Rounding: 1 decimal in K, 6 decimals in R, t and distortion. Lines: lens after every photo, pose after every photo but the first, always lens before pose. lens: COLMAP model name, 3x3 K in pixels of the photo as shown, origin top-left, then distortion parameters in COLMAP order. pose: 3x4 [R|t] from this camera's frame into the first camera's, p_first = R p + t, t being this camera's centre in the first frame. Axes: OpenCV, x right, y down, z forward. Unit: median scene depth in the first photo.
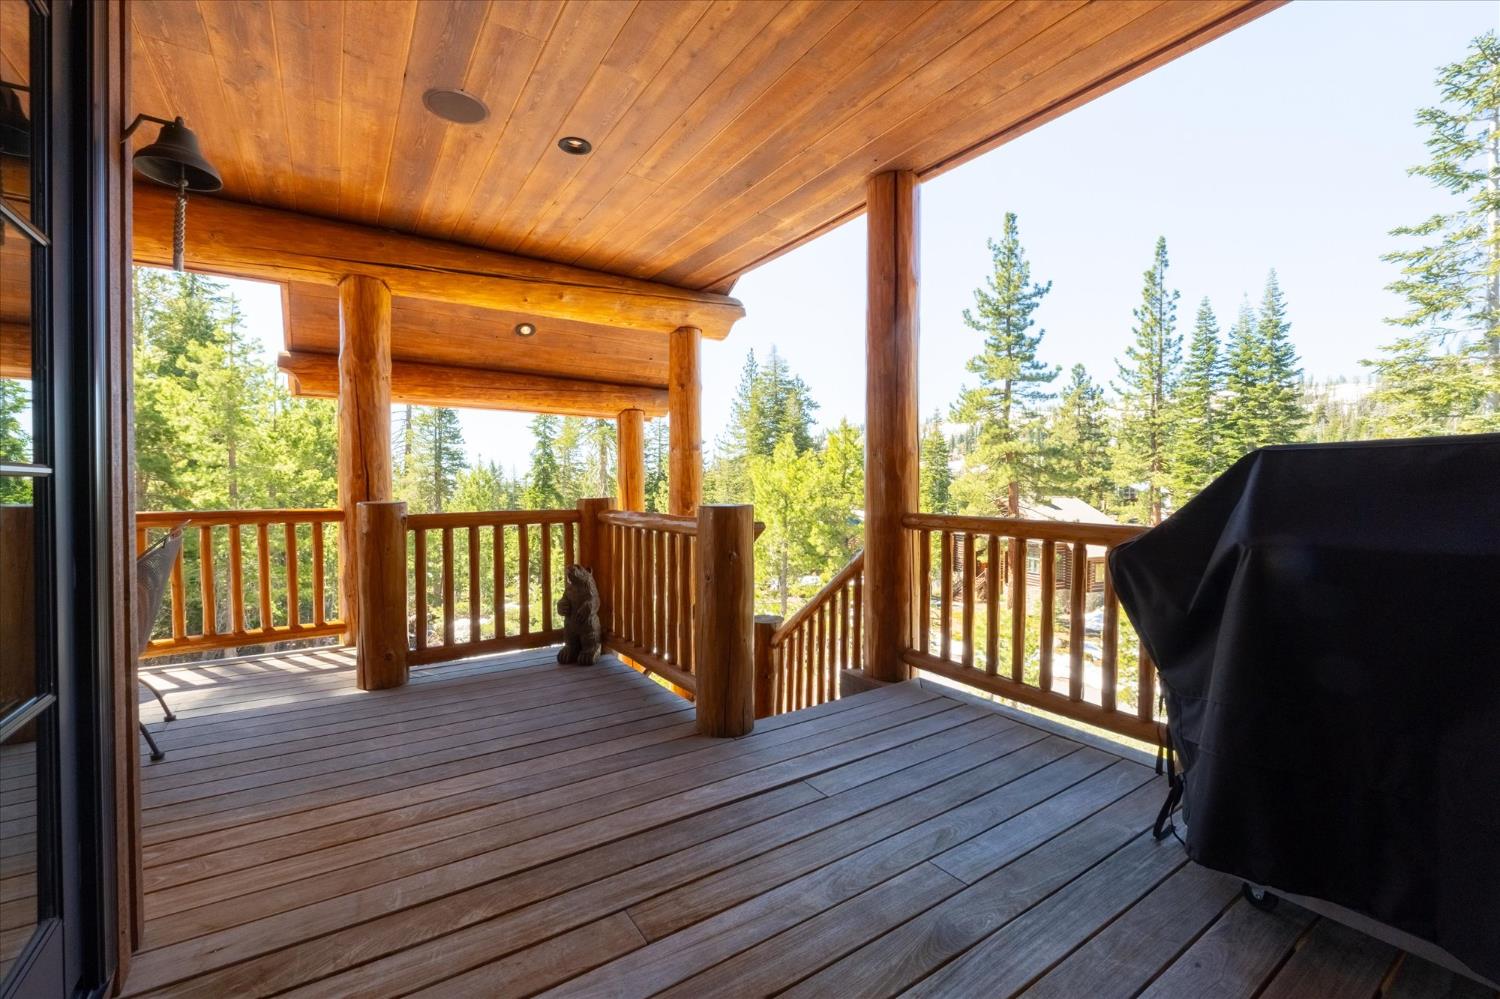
lens RADIAL K [[625.8, 0, 758.6], [0, 625.8, 497.9], [0, 0, 1]] dist [-0.004255, -0.000050]
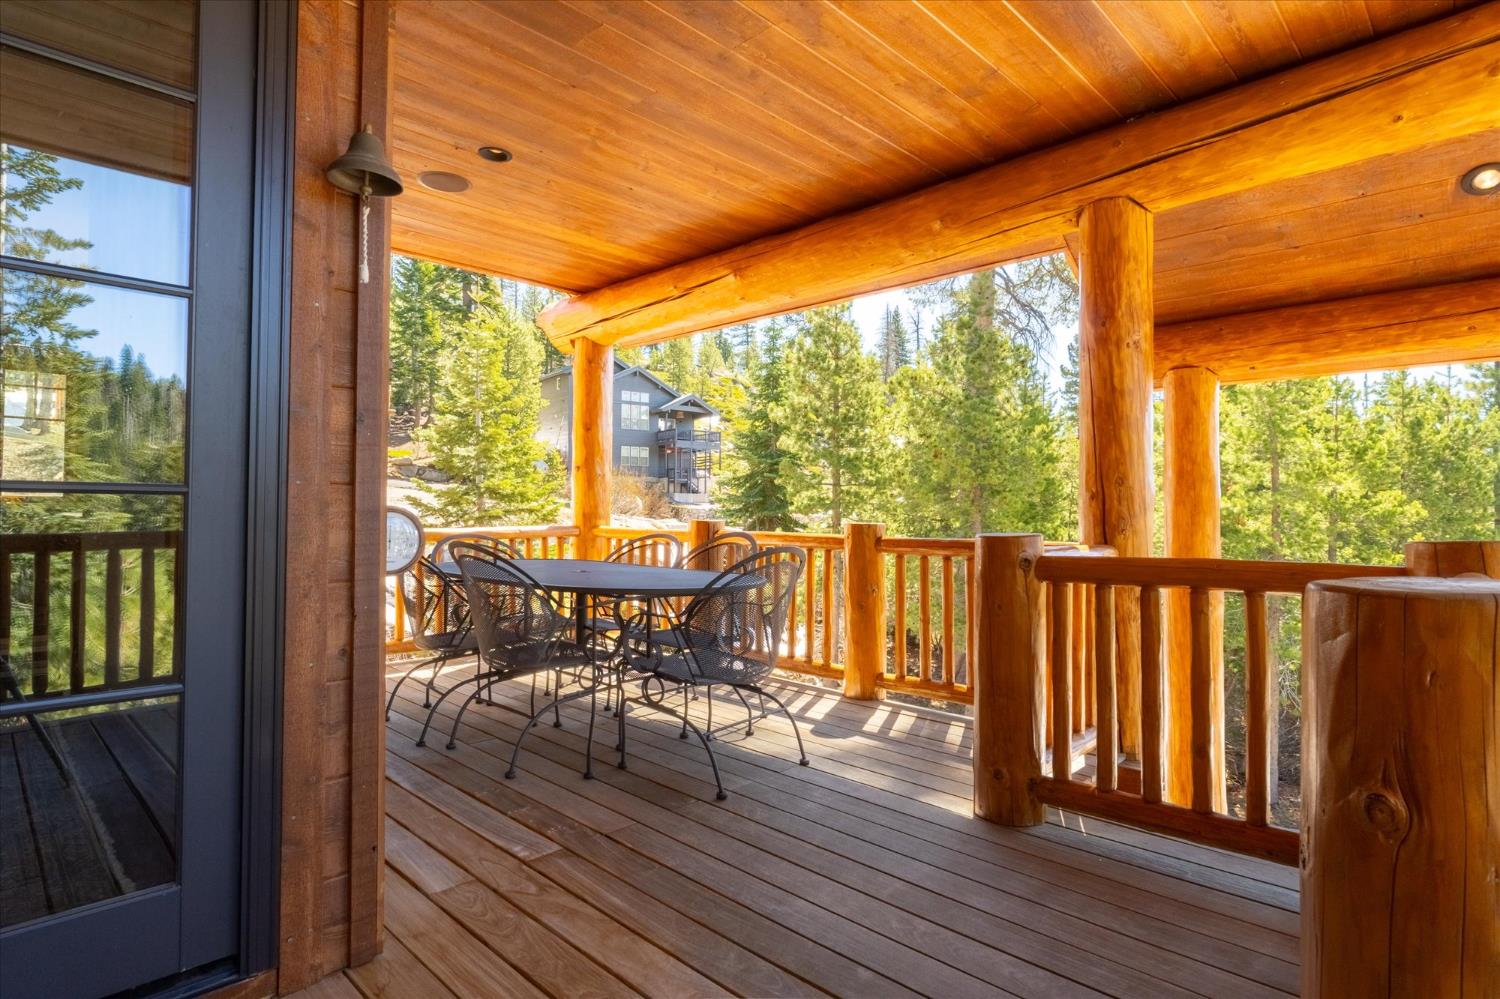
lens RADIAL K [[796.4, 0, 750.7], [0, 796.4, 500.8], [0, 0, 1]] dist [-0.000958, -0.000443]
pose [[0.190211, -0.012423, -0.981665, 0.102478], [-0.021921, 0.999617, -0.016898, -0.005745], [0.981498, 0.024733, 0.189866, 0.352568]]
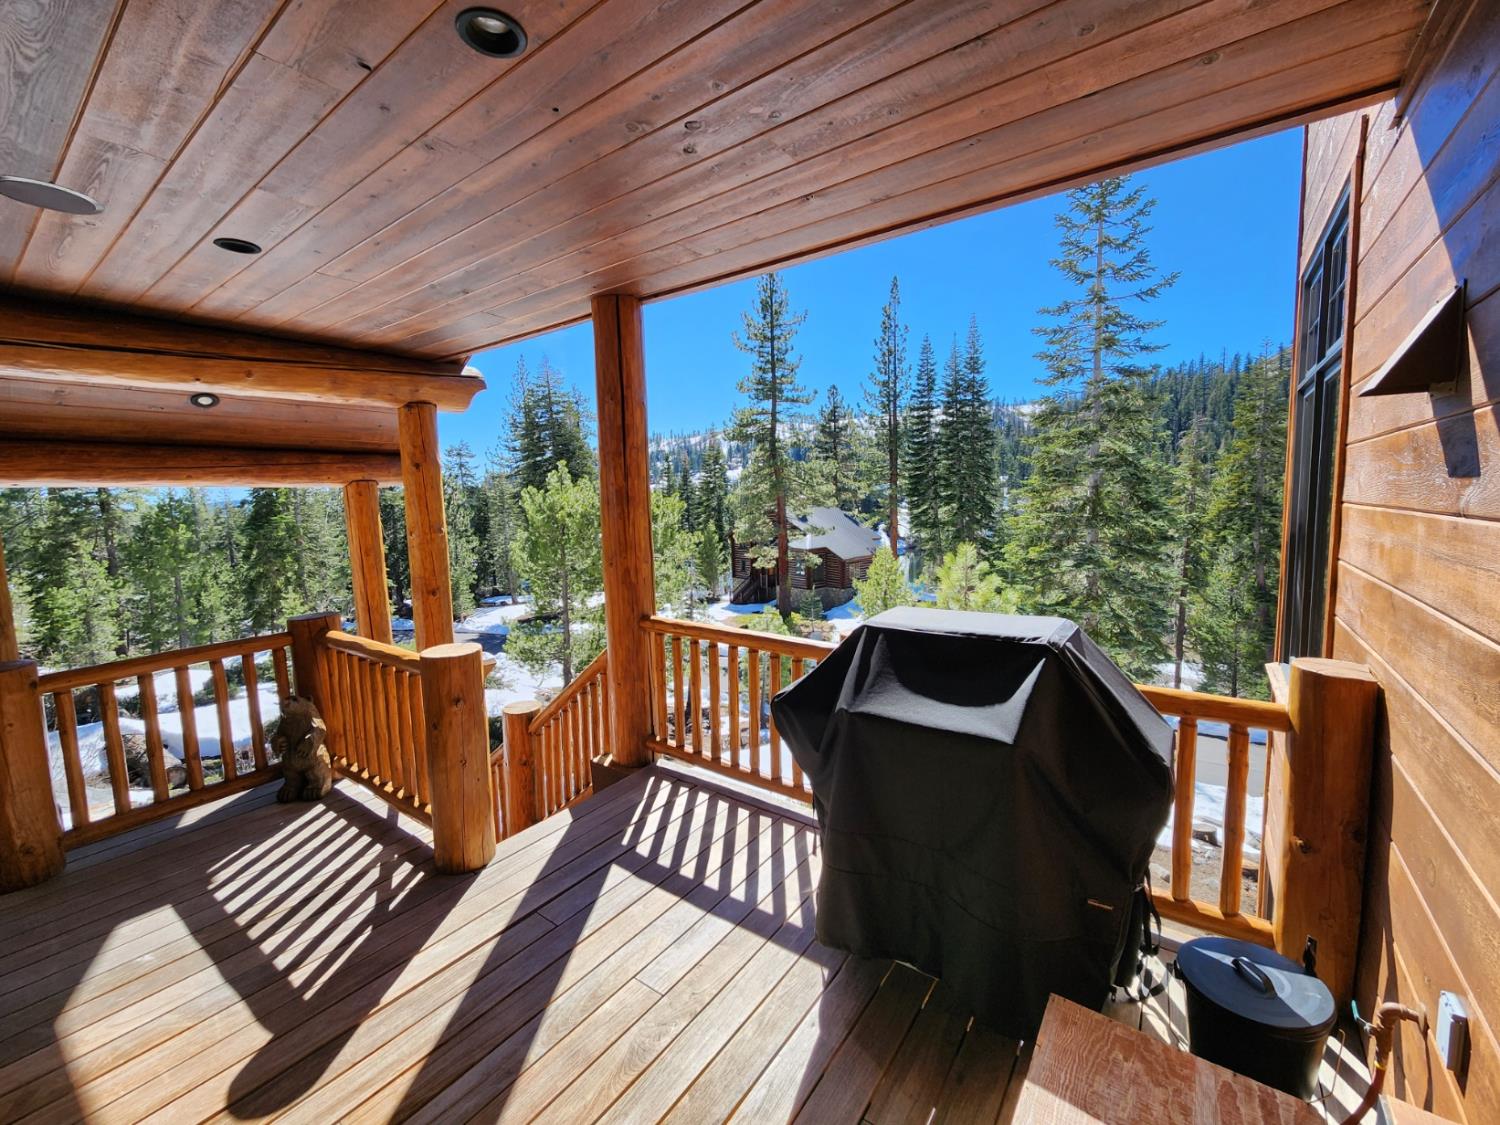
lens RADIAL K [[608.3, 0, 754.7], [0, 608.3, 556.1], [0, 0, 1]] dist [0.001504, 0.000693]
pose [[0.942749, -0.059965, 0.328068, 0.048090], [0.033863, 0.995830, 0.084709, -0.102770], [-0.331780, -0.068750, 0.940848, -0.042298]]
